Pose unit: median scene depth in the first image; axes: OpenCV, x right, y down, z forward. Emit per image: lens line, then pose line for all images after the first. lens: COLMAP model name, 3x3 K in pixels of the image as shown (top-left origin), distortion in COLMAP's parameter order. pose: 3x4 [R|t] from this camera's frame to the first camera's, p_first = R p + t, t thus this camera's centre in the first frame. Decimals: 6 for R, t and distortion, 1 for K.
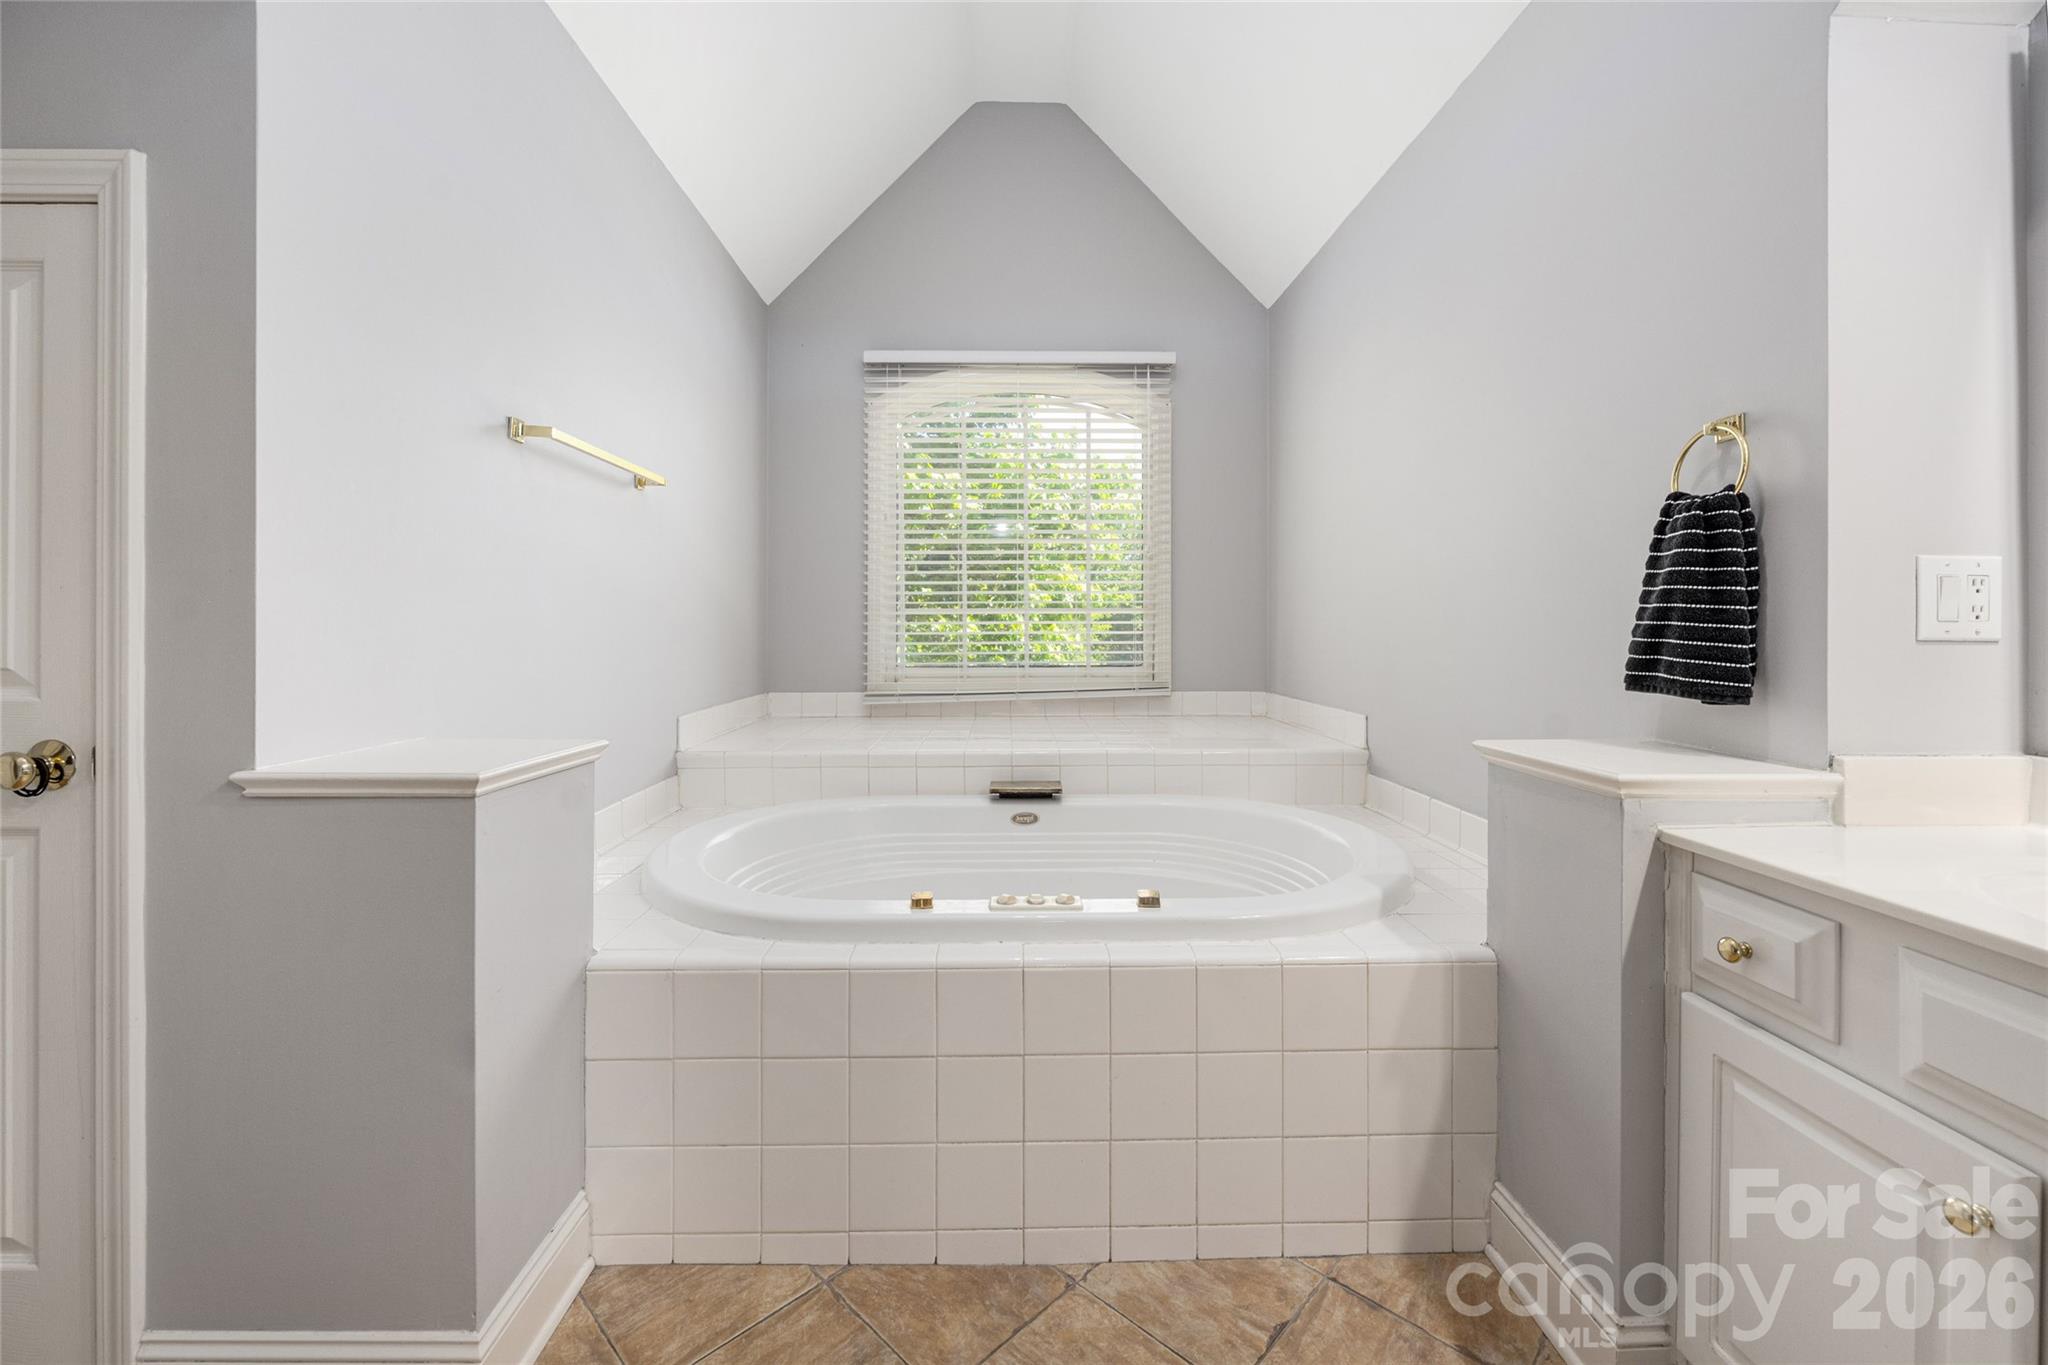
lens RADIAL K [[821.5, 0, 1040.7], [0, 821.5, 630.5], [0, 0, 1]] dist [-0.008026, 0.000438]
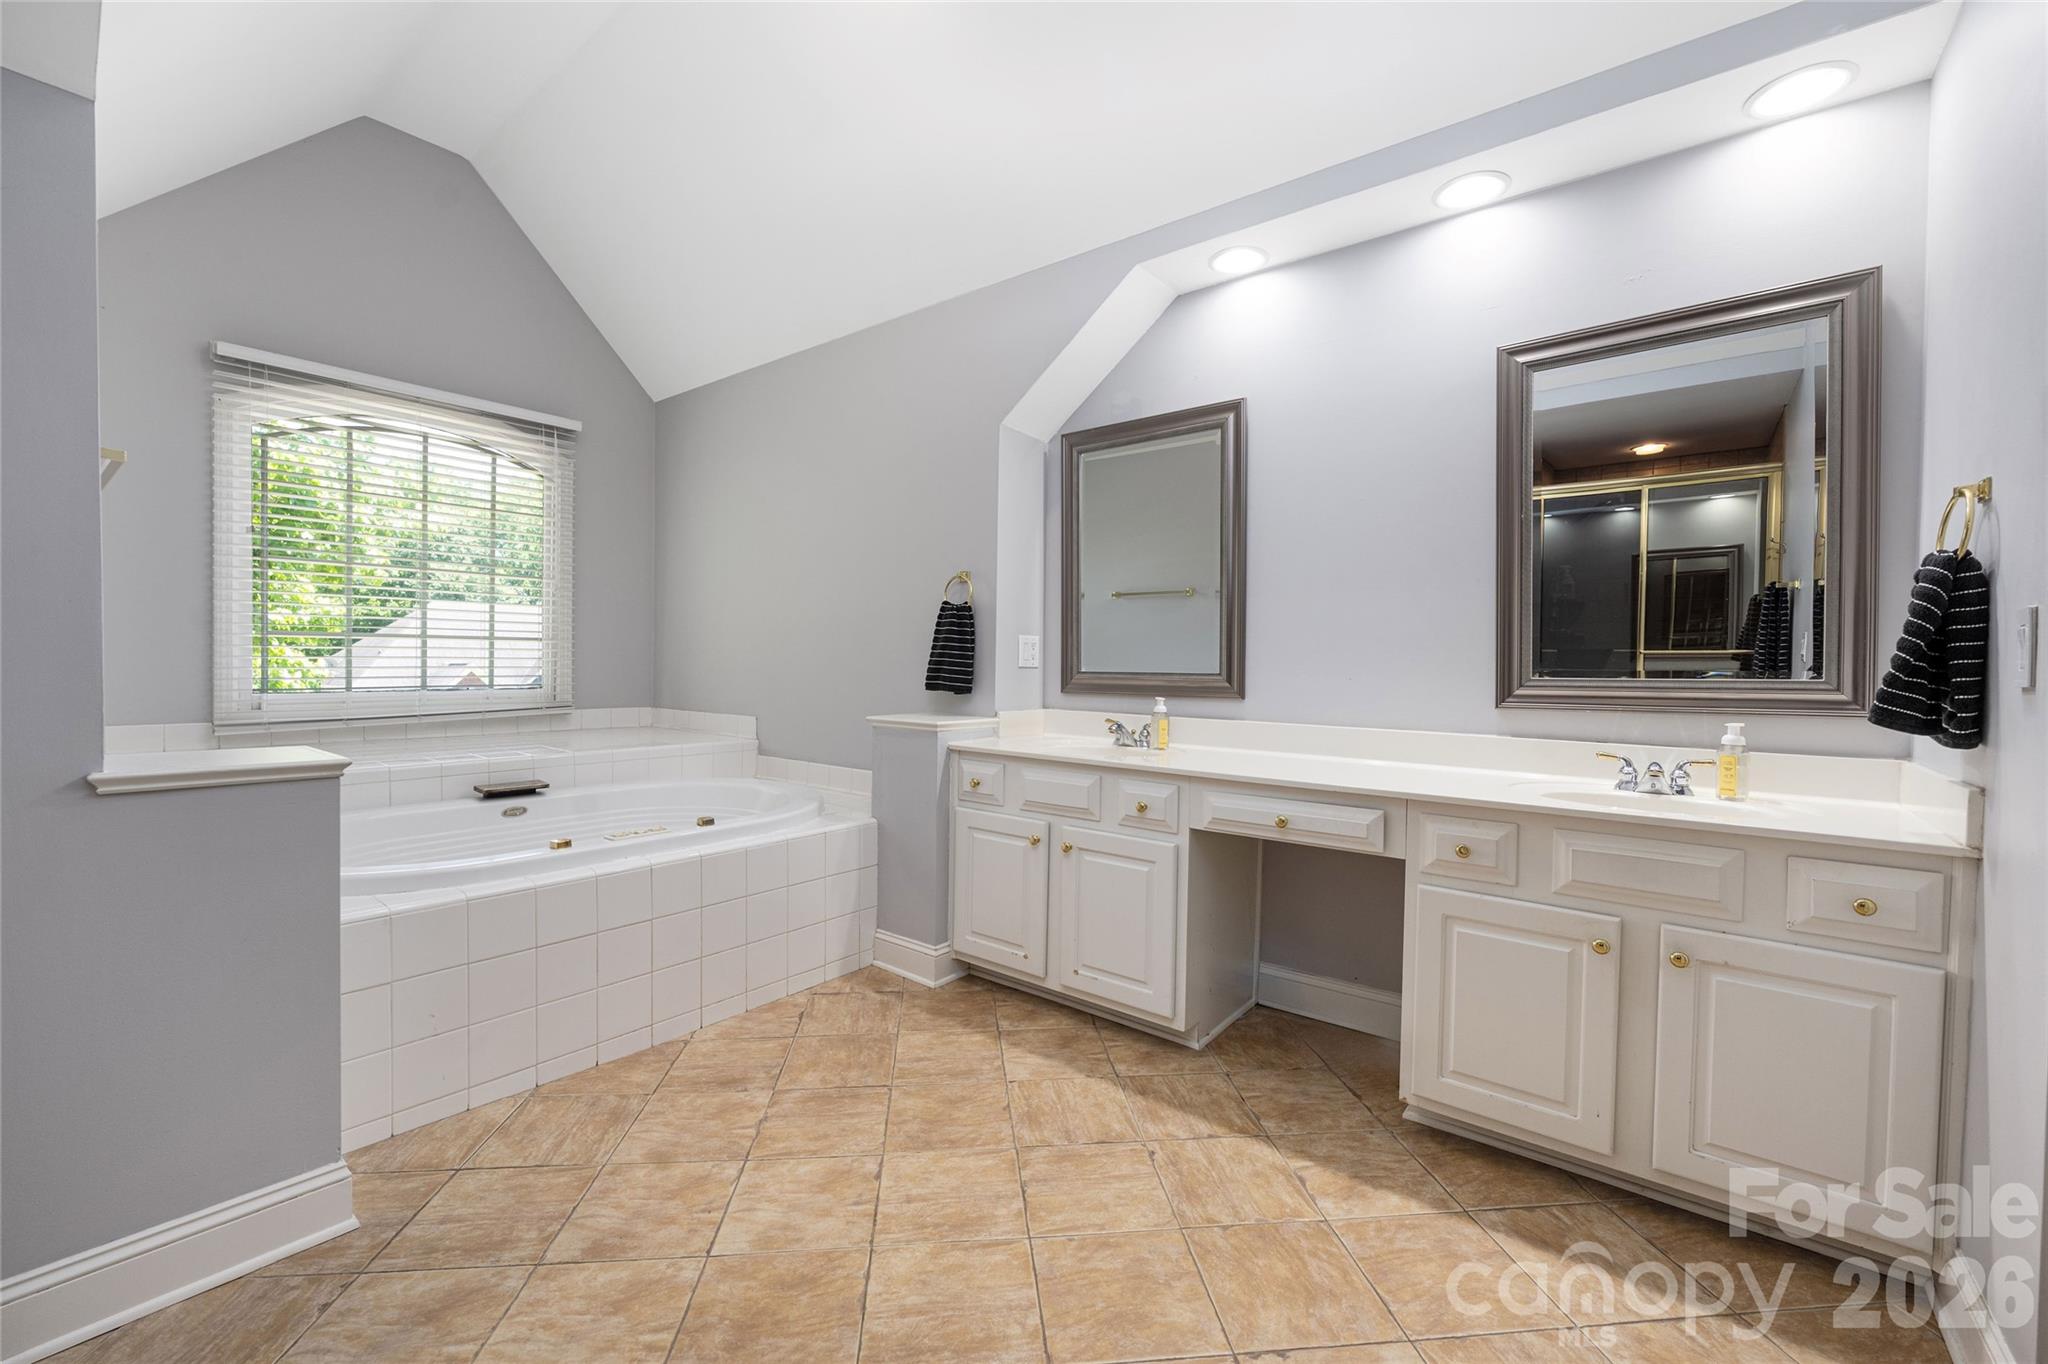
lens RADIAL K [[821.5, 0, 1021.6], [0, 821.5, 676.3], [0, 0, 1]] dist [-0.008026, 0.000438]
pose [[0.645234, -0.004776, 0.763970, -0.801228], [-0.012612, 0.999778, 0.016902, -0.002758], [-0.763881, -0.020541, 0.645030, -0.613814]]
